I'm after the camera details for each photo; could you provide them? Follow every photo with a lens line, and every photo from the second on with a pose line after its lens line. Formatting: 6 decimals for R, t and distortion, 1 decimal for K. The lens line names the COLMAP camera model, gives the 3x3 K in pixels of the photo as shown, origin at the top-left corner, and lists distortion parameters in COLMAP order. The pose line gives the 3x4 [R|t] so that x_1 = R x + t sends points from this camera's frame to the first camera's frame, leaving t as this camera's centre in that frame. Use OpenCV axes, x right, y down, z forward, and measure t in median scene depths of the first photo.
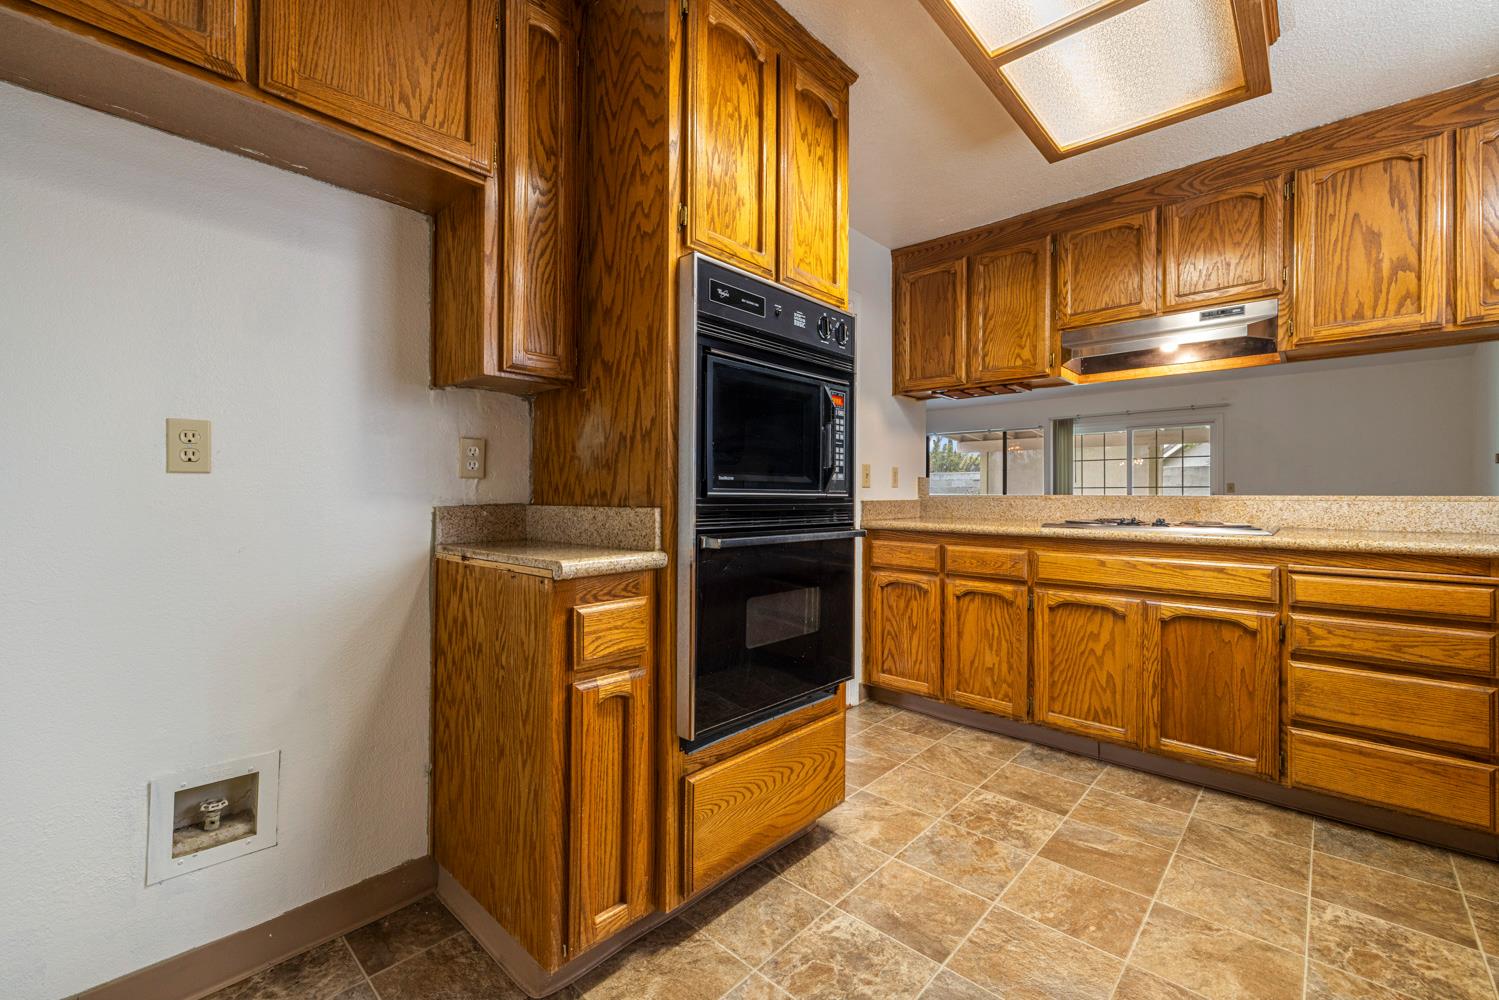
lens RADIAL K [[627.5, 0, 745.3], [0, 627.5, 494.2], [0, 0, 1]] dist [0.000608, -0.000218]
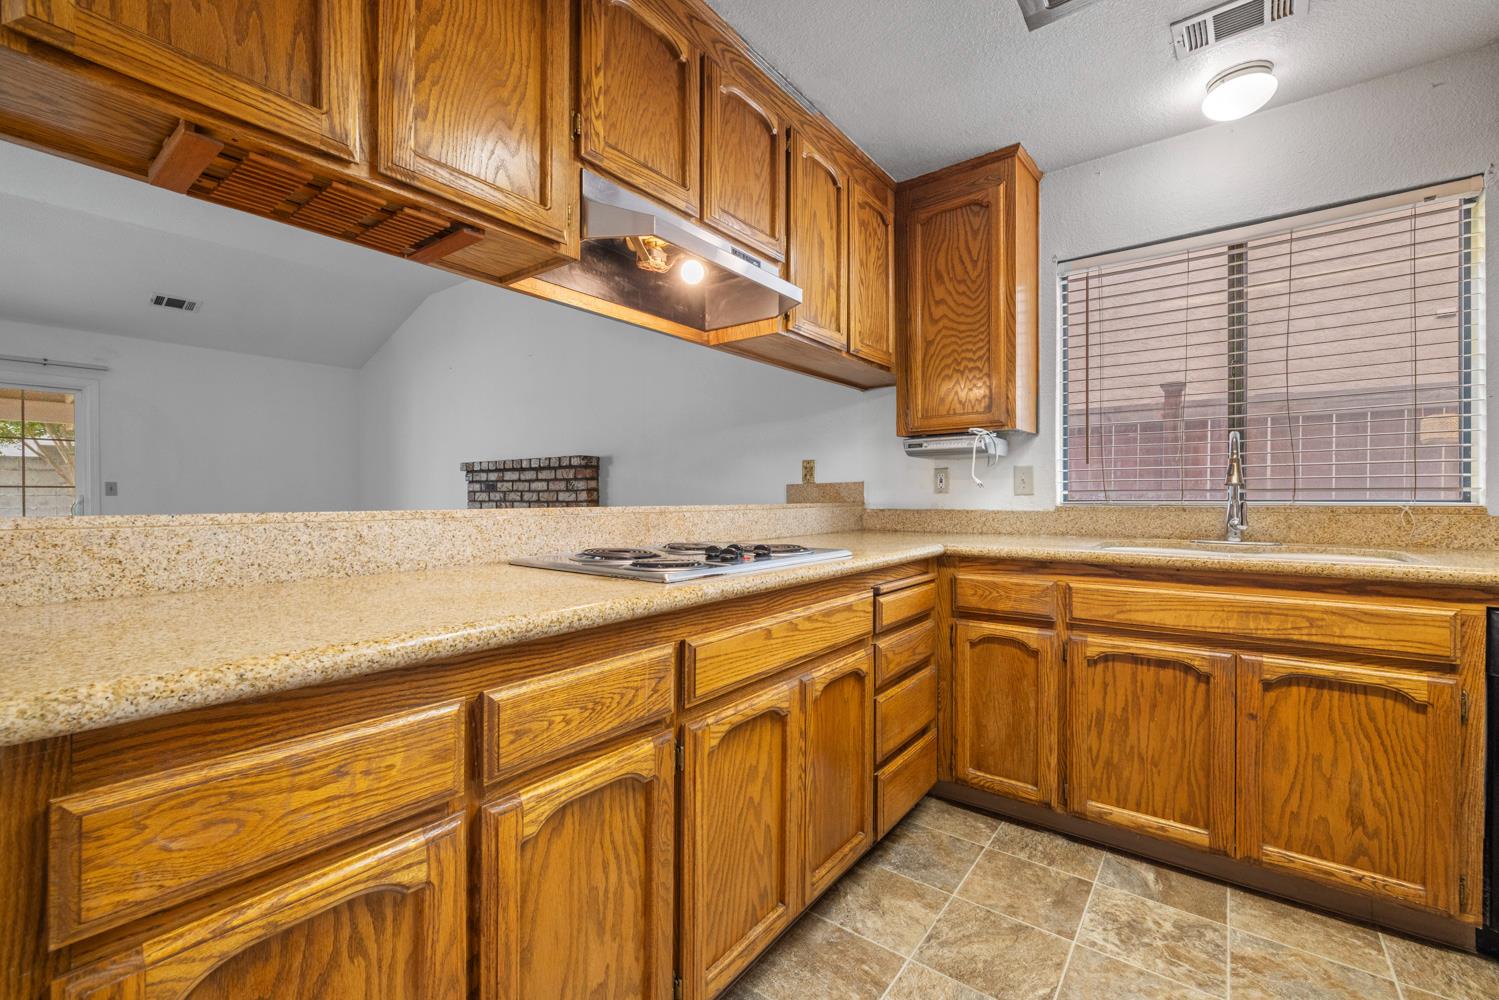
lens RADIAL K [[627.5, 0, 749.6], [0, 627.5, 500.4], [0, 0, 1]] dist [0.000608, -0.000218]
pose [[-0.095000, -0.009448, 0.995432, 0.020464], [-0.000604, 0.999955, 0.009433, -0.012591], [-0.995477, 0.000295, -0.095001, 1.067170]]
